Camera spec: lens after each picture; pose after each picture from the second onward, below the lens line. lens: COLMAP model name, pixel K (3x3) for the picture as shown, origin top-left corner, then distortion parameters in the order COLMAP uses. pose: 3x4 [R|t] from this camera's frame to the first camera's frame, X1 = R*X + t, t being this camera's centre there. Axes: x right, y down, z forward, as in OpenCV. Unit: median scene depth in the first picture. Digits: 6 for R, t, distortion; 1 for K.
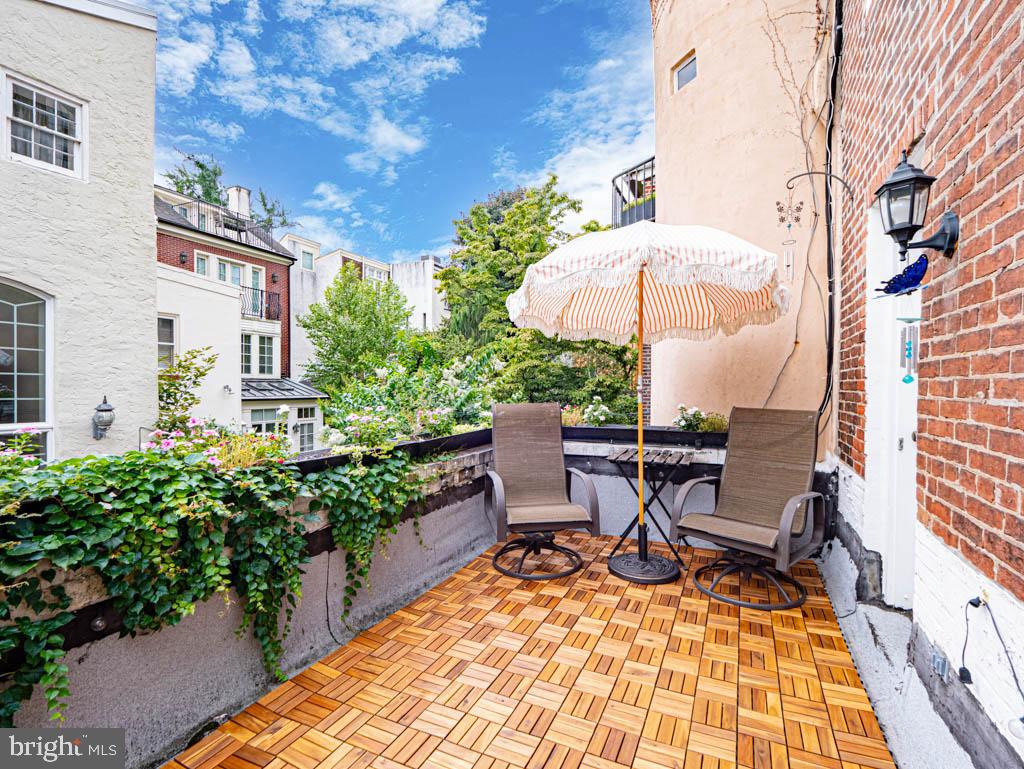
lens RADIAL K [[481.6, 0, 511.6], [0, 481.6, 388.8], [0, 0, 1]] dist [0.000713, -0.000736]
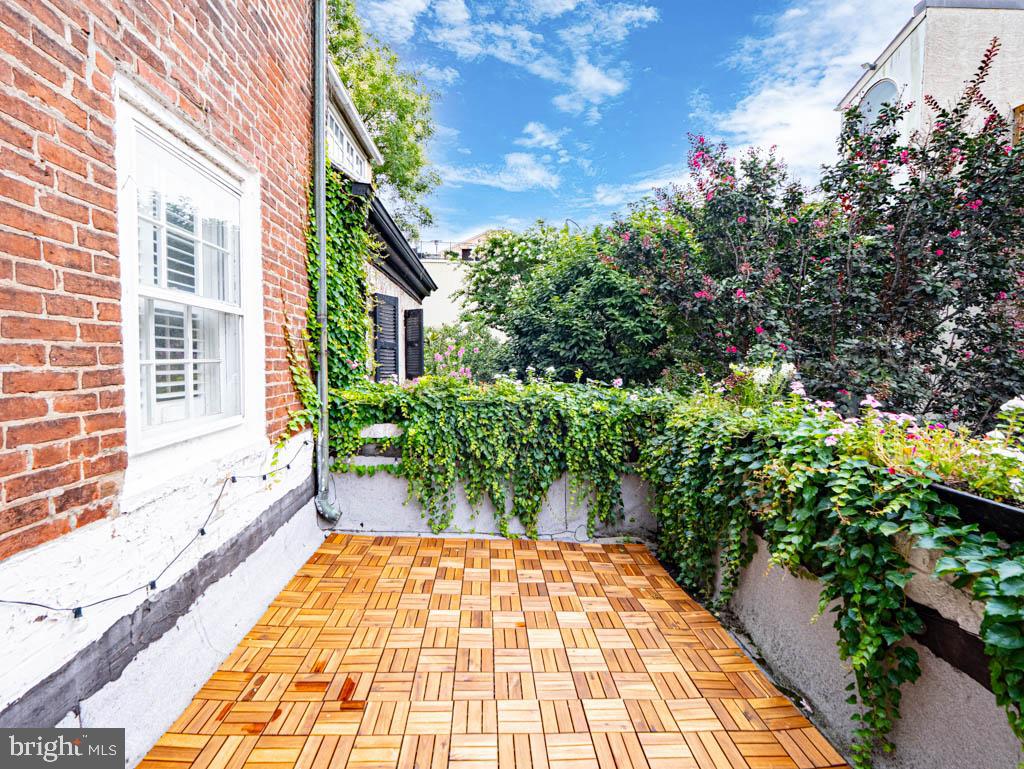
lens RADIAL K [[459.7, 0, 506.6], [0, 459.7, 374.7], [0, 0, 1]] dist [-0.001544, -0.001051]
pose [[-0.884451, 0.007813, -0.466567, 0.239167], [-0.010822, 0.999247, 0.037247, -0.001410], [0.466507, 0.037993, -0.883701, 0.973763]]
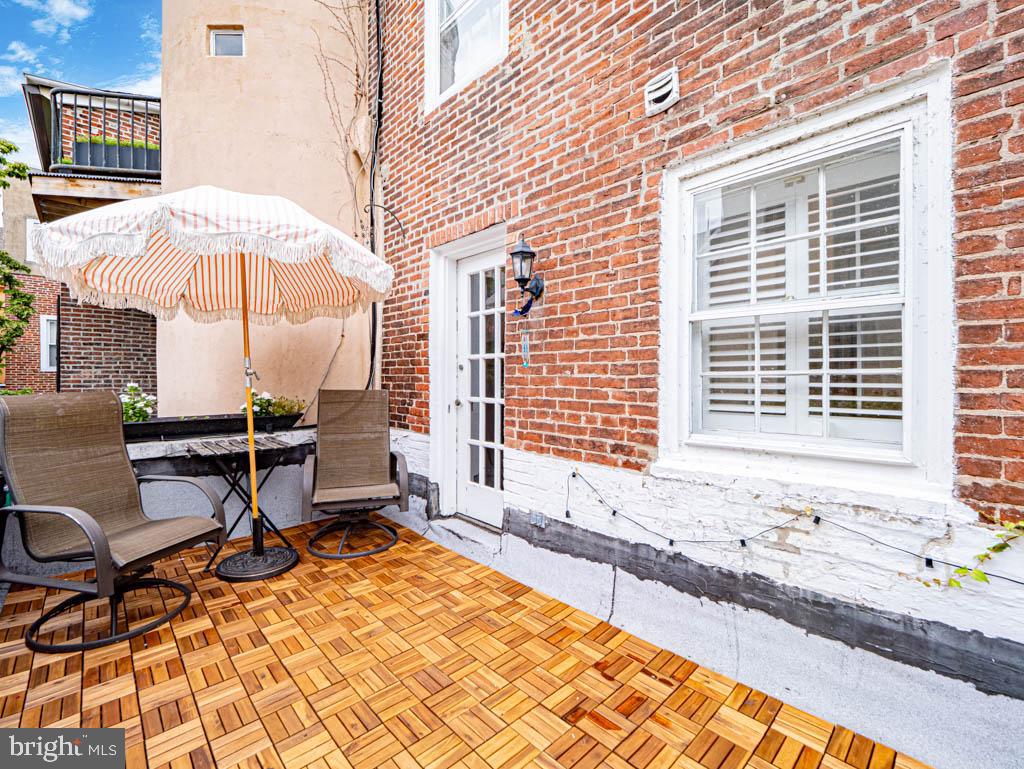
lens RADIAL K [[459.7, 0, 506.6], [0, 459.7, 374.7], [0, 0, 1]] dist [-0.001544, -0.001051]
pose [[0.368773, 0.005432, 0.929504, -0.430095], [0.004785, 0.999959, -0.007742, 0.016586], [-0.929507, 0.007303, 0.368732, 0.250470]]
